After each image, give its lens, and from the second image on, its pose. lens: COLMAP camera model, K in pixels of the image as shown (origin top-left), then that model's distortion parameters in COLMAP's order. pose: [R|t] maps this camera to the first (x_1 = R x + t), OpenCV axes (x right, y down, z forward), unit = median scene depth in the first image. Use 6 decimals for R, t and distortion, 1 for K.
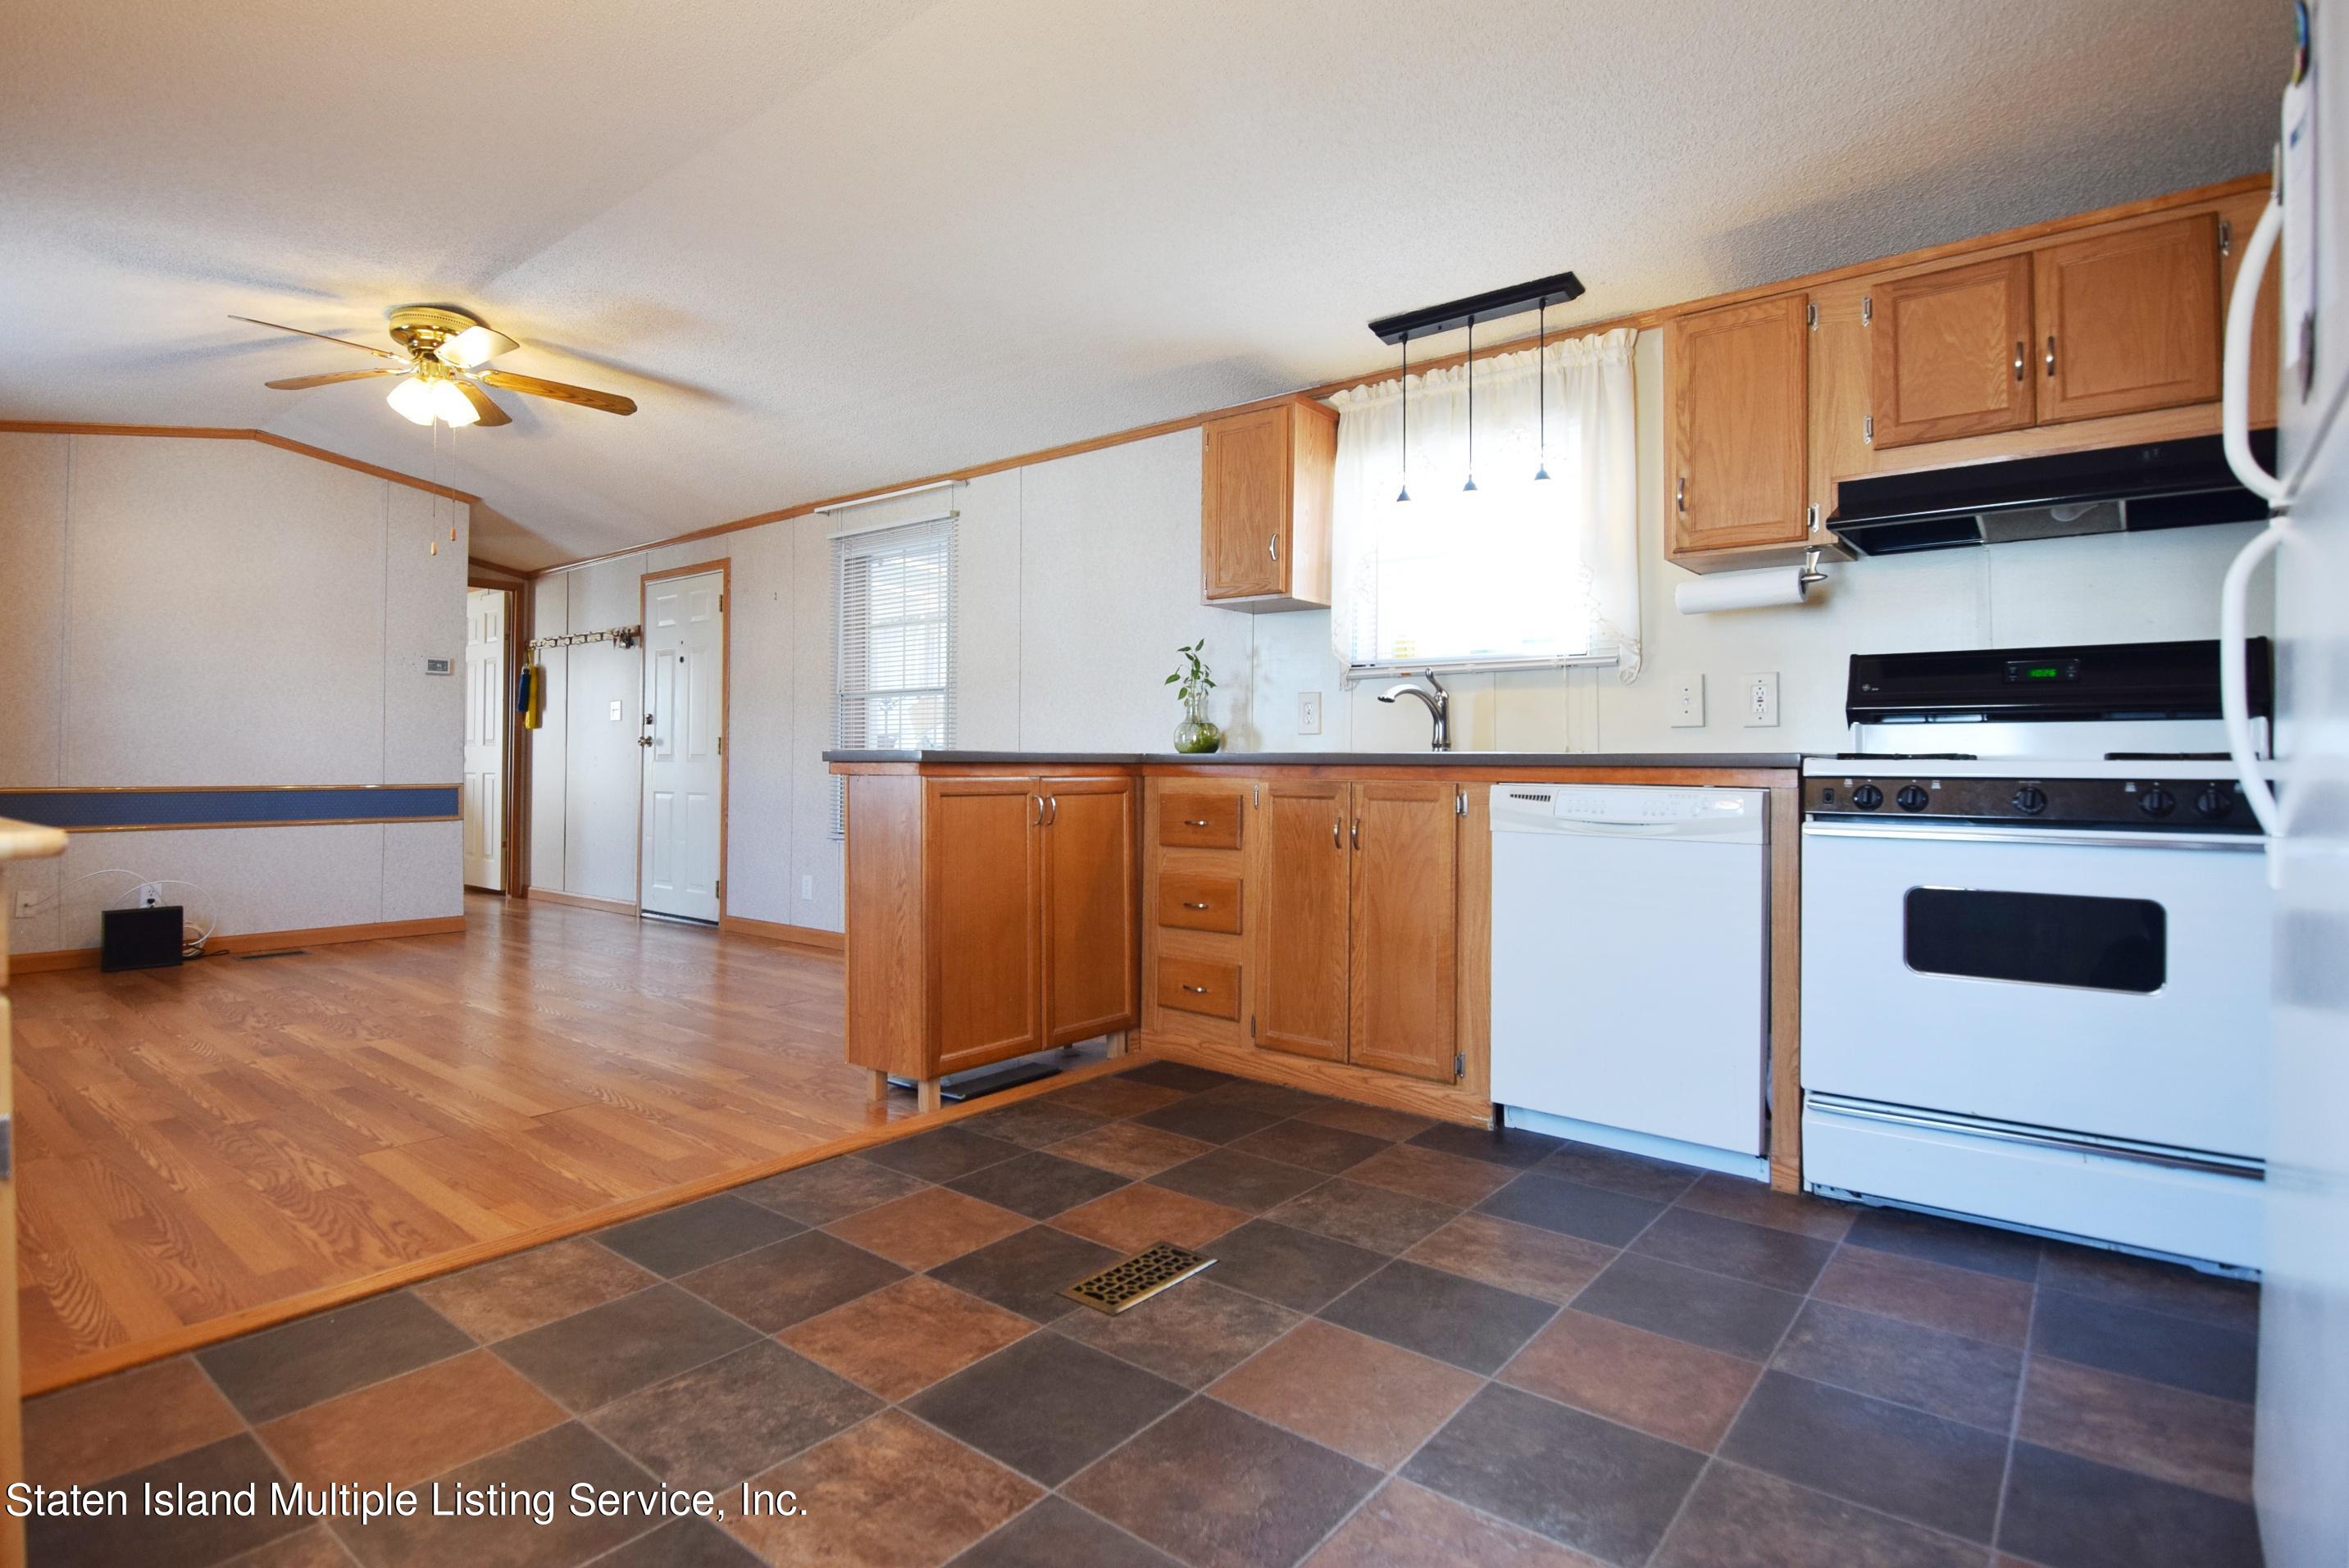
lens RADIAL K [[1192.8, 0, 1130.7], [0, 1192.8, 756.2], [0, 0, 1]] dist [-0.013209, -0.001695]
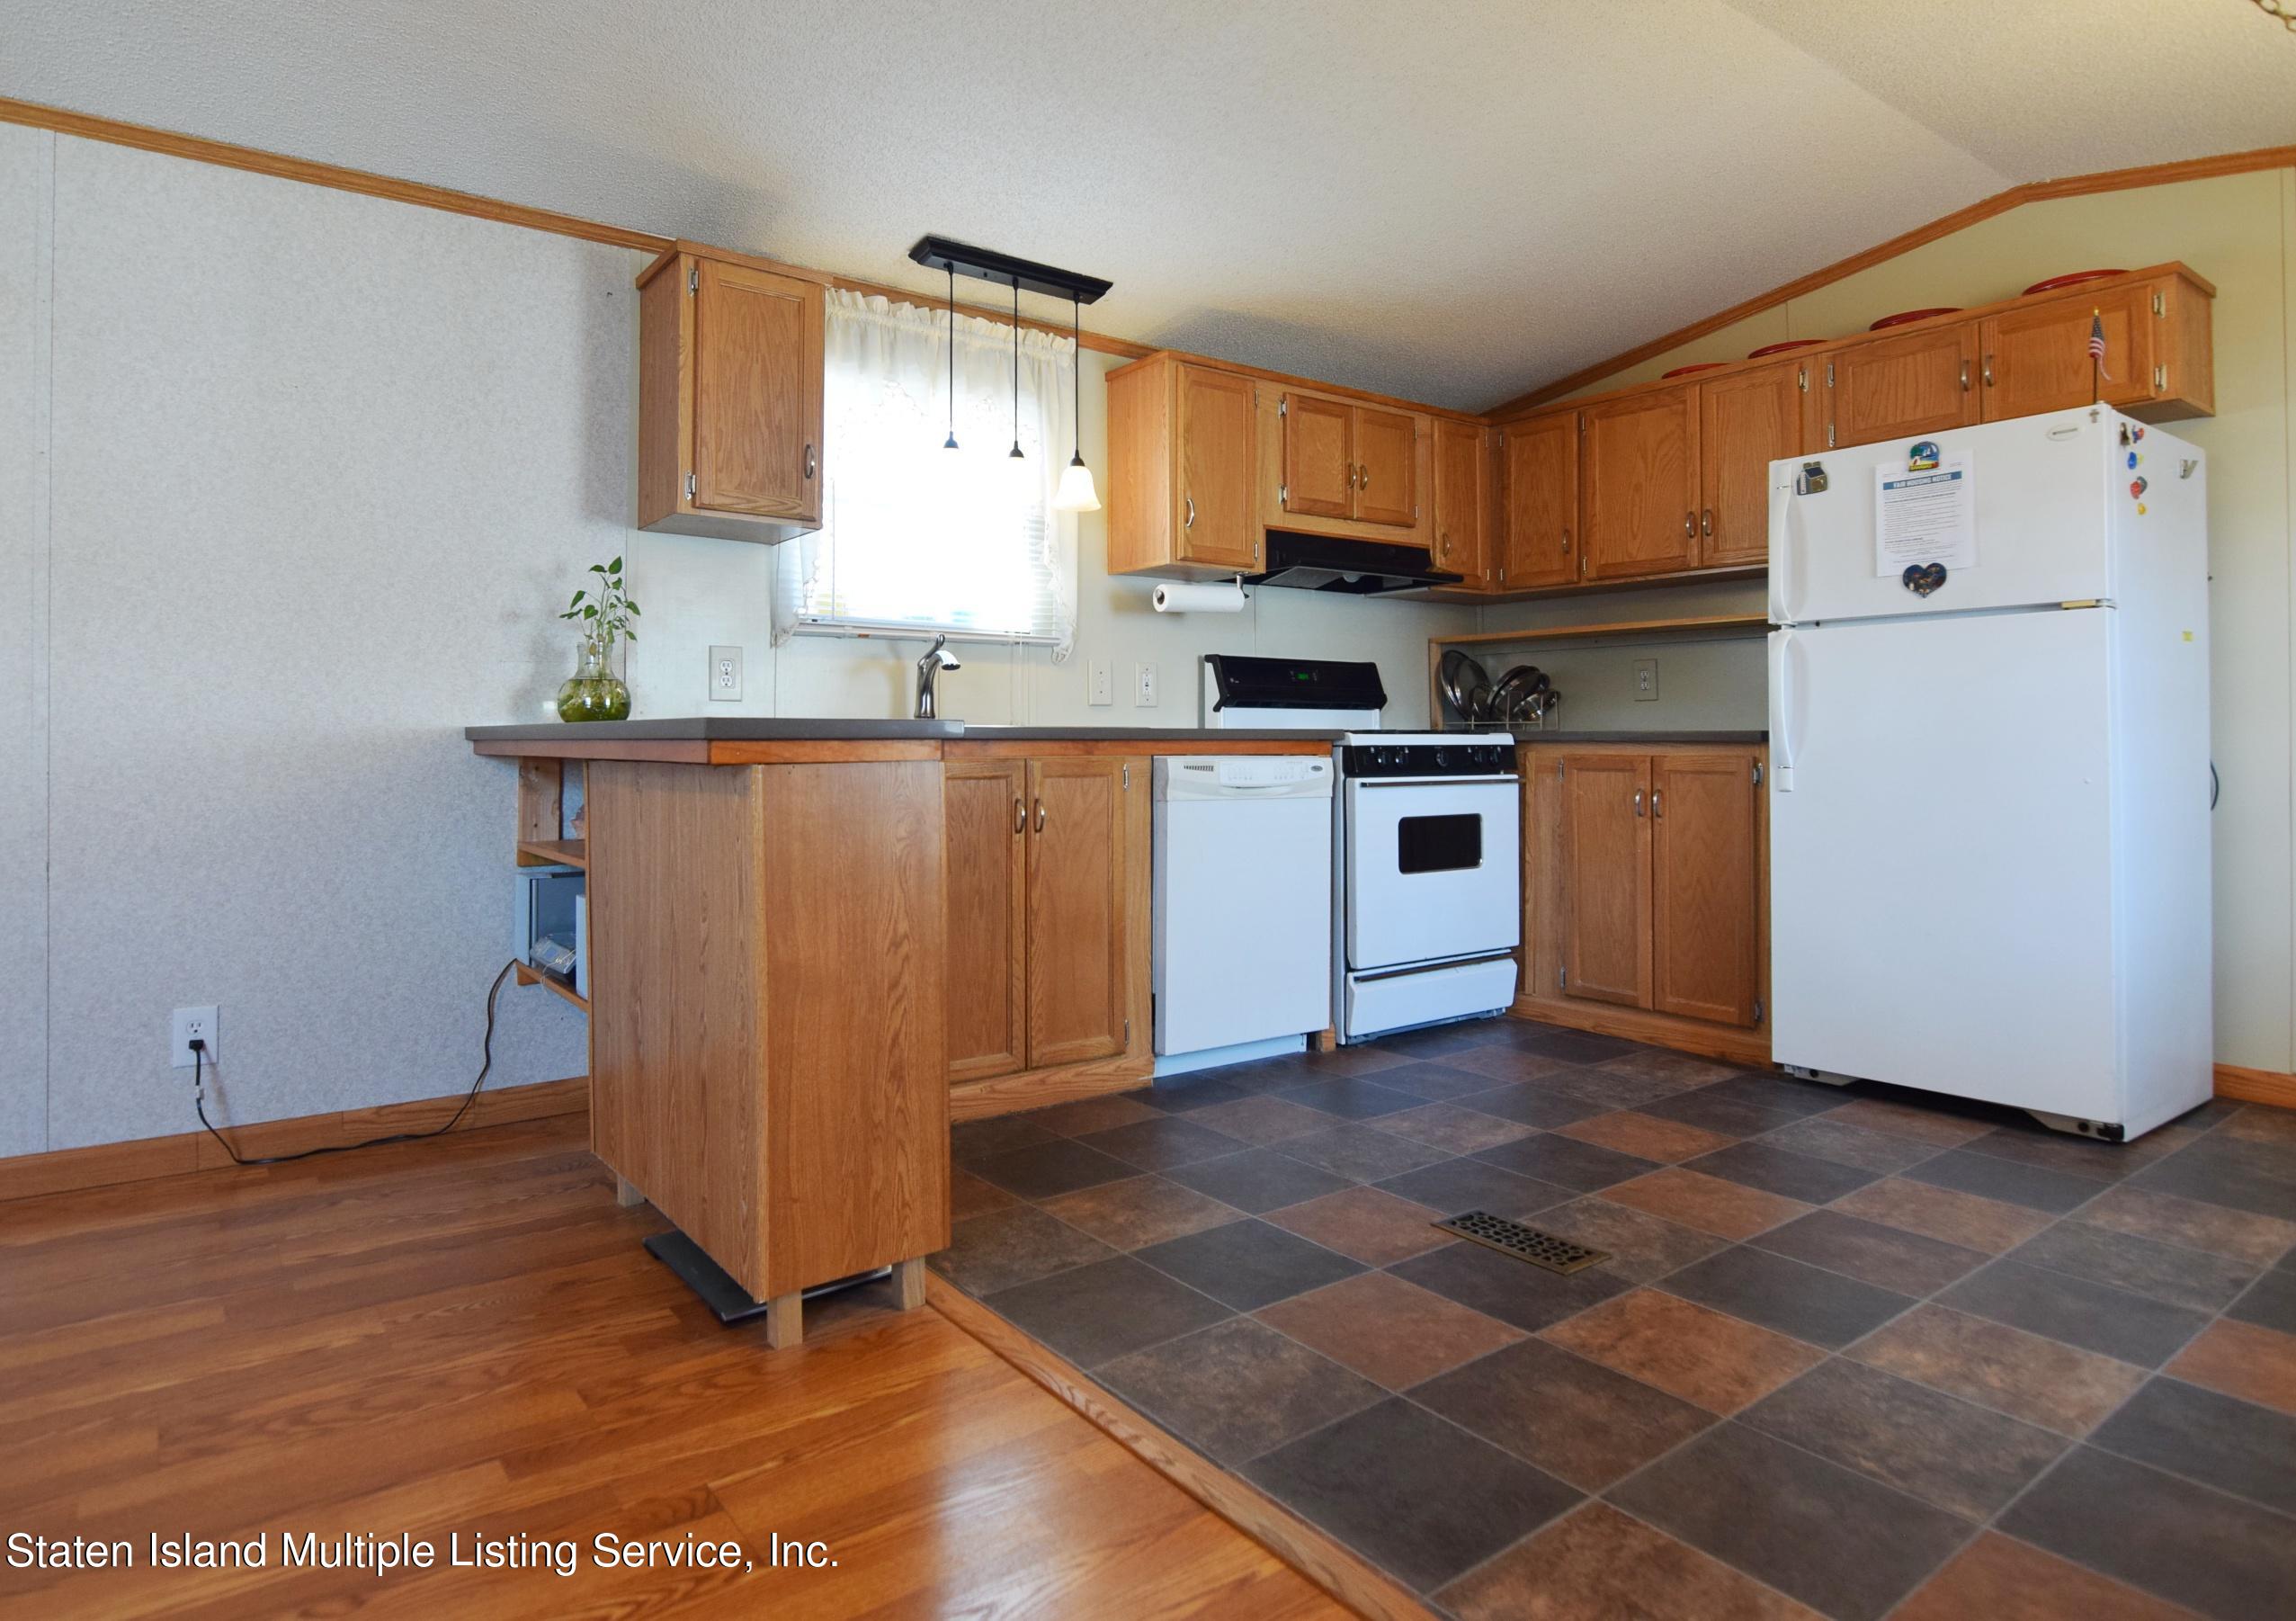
lens RADIAL K [[1307.0, 0, 1096.9], [0, 1307.0, 724.9], [0, 0, 1]] dist [0.003103, -0.018227]
pose [[0.242629, 0.005045, 0.970106, -0.742251], [-0.003856, 0.999984, -0.004236, -0.000051], [-0.970112, -0.002713, 0.242644, 0.682924]]
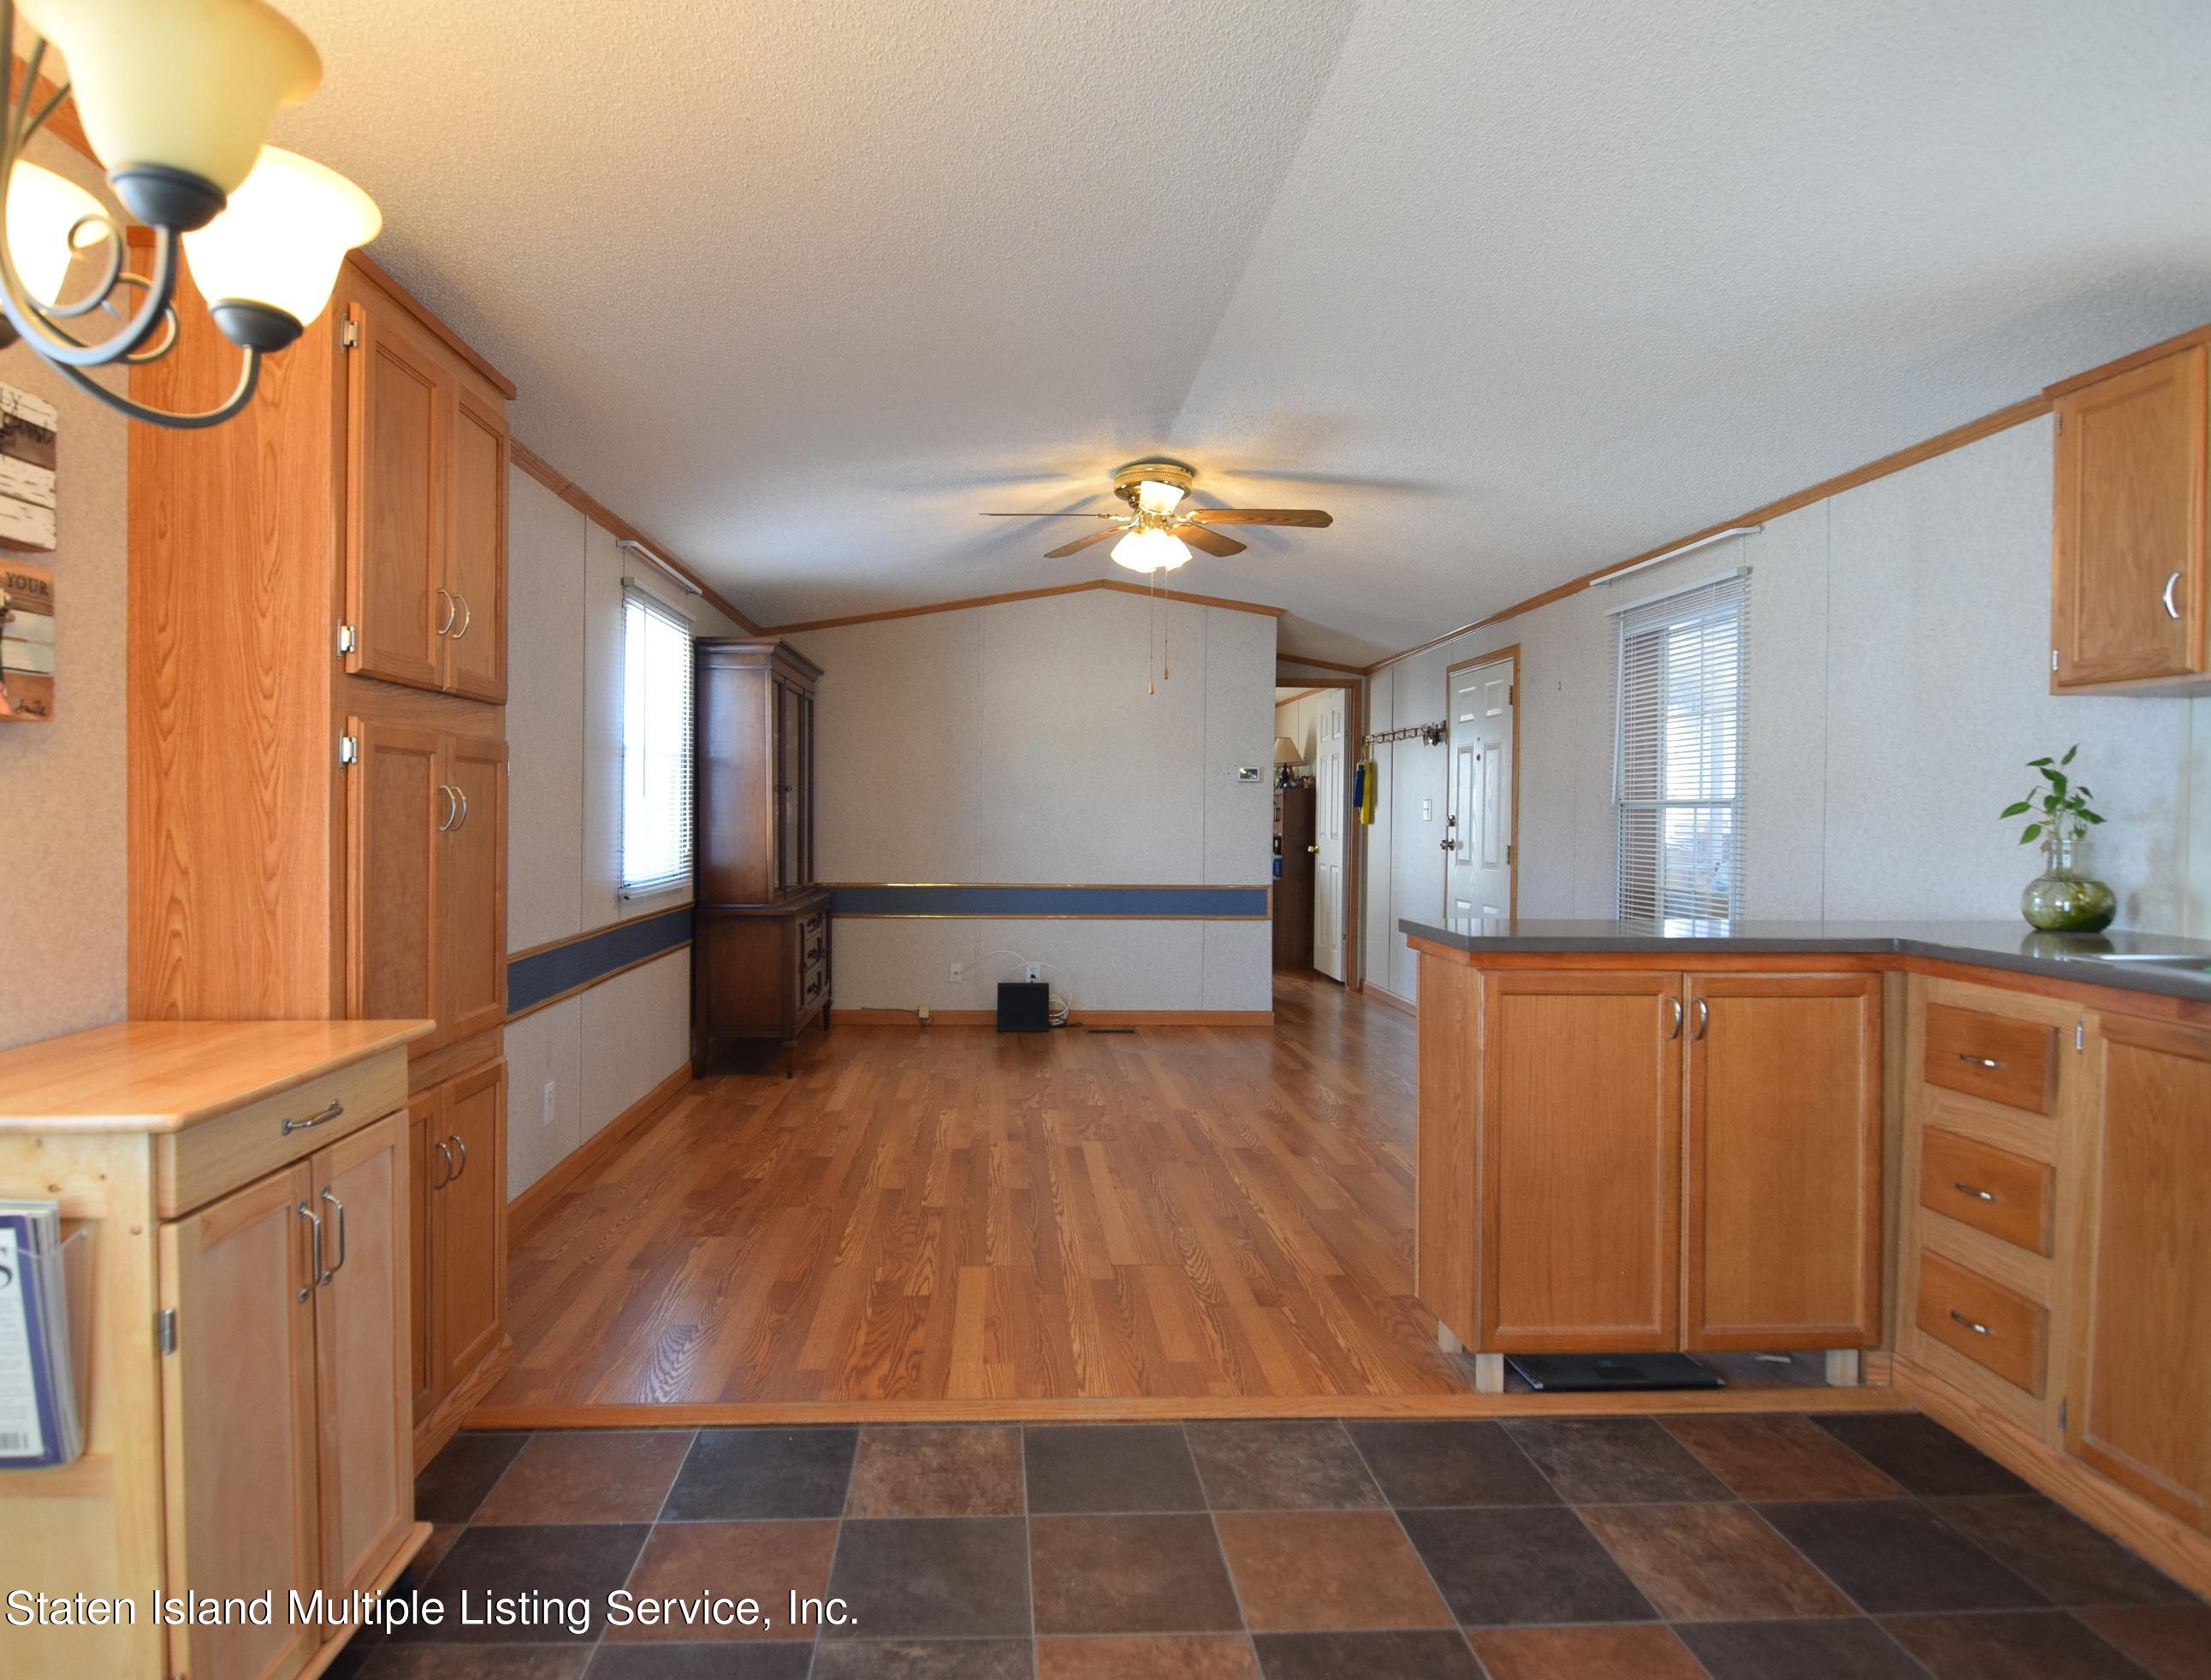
lens RADIAL K [[1249.0, 0, 1029.5], [0, 1249.0, 827.4], [0, 0, 1]] dist [-0.001763, -0.013688]
pose [[0.665691, 0.009704, -0.746165, 0.221536], [-0.001252, 0.999929, 0.011887, -0.077607], [0.746227, -0.006979, 0.665655, 0.209016]]
